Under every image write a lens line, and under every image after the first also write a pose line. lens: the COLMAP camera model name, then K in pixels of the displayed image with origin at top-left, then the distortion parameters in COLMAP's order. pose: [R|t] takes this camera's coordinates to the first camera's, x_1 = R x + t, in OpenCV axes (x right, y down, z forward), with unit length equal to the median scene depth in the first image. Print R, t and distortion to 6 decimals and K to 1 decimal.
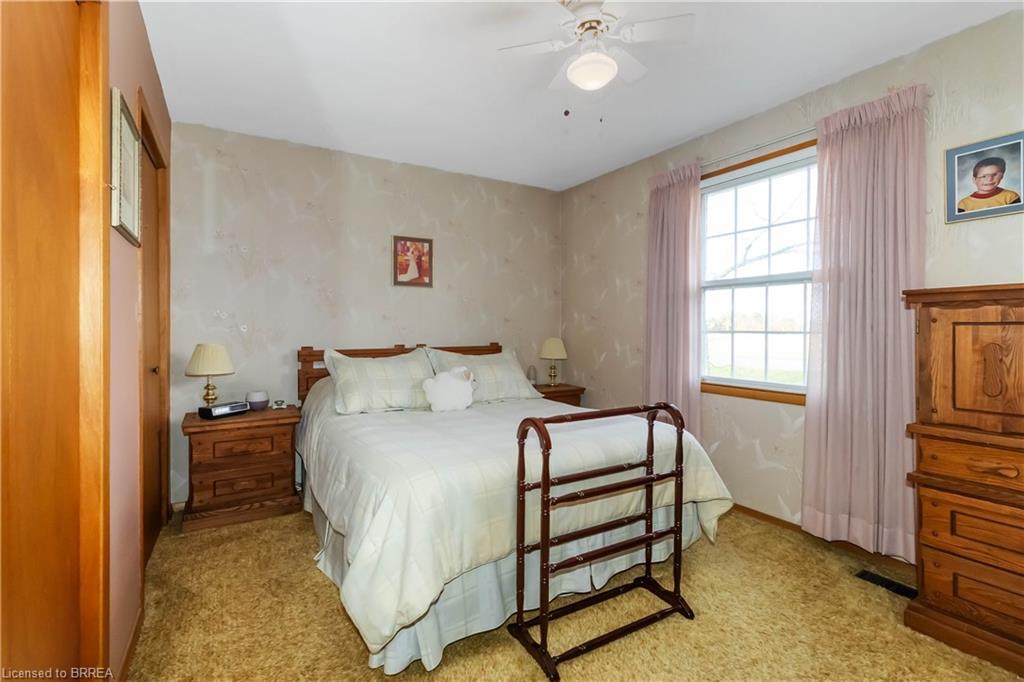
lens RADIAL K [[471.5, 0, 515.1], [0, 471.5, 328.1], [0, 0, 1]] dist [0.000419, 0.000576]
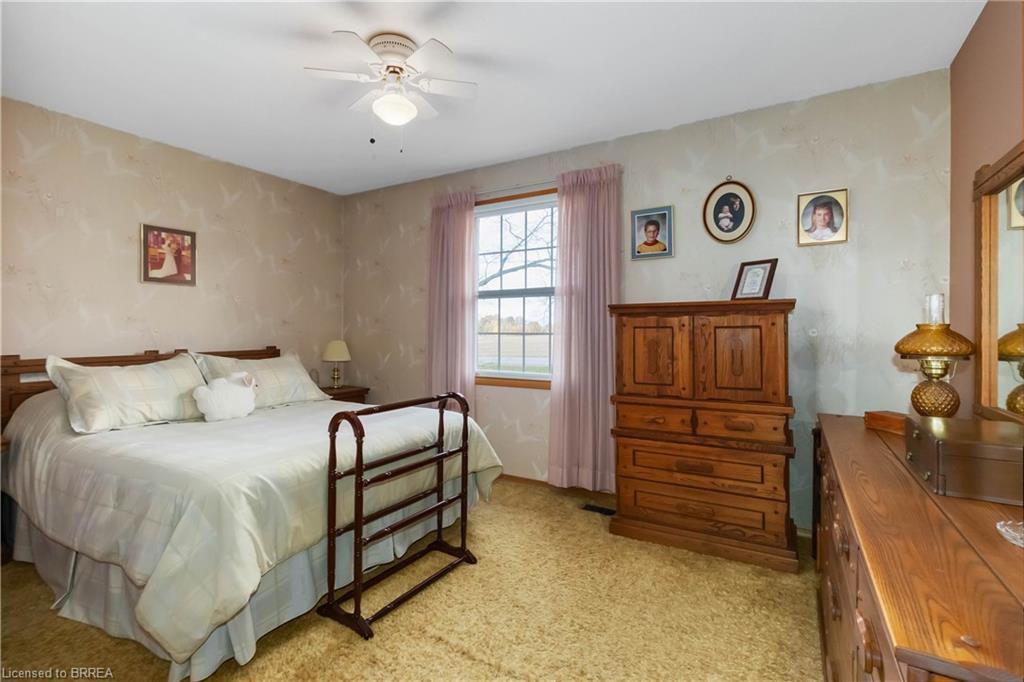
lens RADIAL K [[481.4, 0, 512.8], [0, 481.4, 326.7], [0, 0, 1]] dist [-0.000070, 0.000502]
pose [[0.884632, 0.001577, 0.466288, -0.124939], [0.001815, 0.999975, -0.006825, -0.001673], [-0.466287, 0.006884, 0.884607, -0.167811]]
